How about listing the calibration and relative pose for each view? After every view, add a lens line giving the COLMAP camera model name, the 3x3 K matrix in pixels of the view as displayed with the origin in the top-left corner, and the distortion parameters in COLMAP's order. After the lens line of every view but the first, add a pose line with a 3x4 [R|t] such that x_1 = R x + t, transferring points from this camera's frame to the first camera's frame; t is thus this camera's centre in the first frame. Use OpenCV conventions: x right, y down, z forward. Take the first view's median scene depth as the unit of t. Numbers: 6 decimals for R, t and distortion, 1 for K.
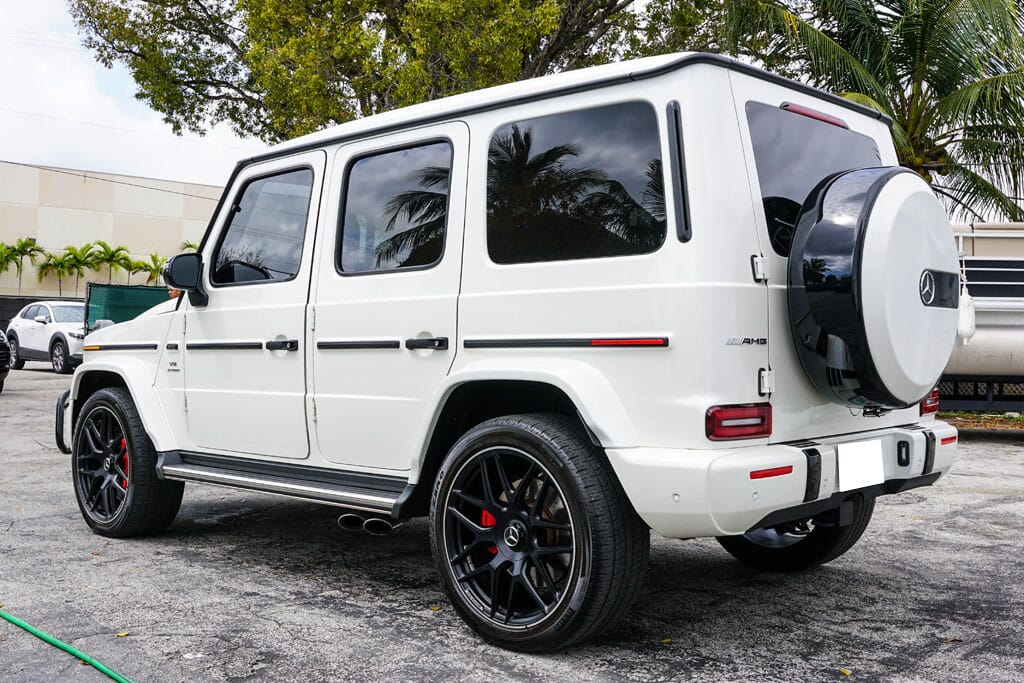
lens RADIAL K [[1124.1, 0, 512.0], [0, 1124.1, 341.5], [0, 0, 1]] dist [-0.142777, 0.143077]
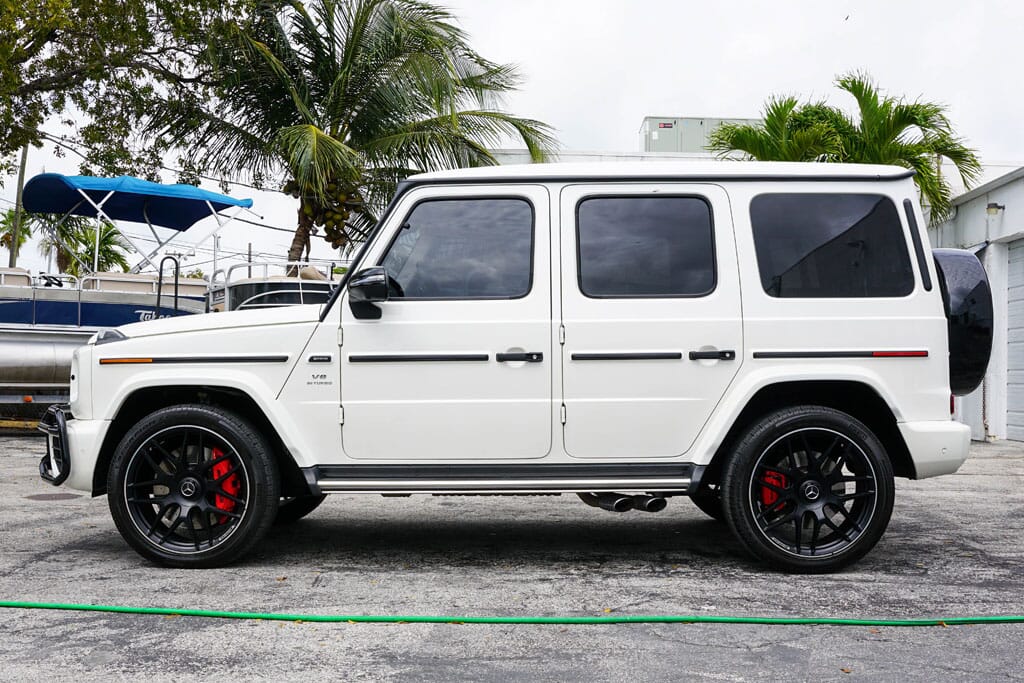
lens RADIAL K [[1124.1, 0, 512.0], [0, 1124.1, 341.5], [0, 0, 1]] dist [-0.142777, 0.143077]
pose [[0.732756, 0.016078, 0.680301, -1.000085], [0.000288, 0.999713, -0.023937, 0.015080], [-0.680491, 0.017736, 0.732541, 0.189581]]
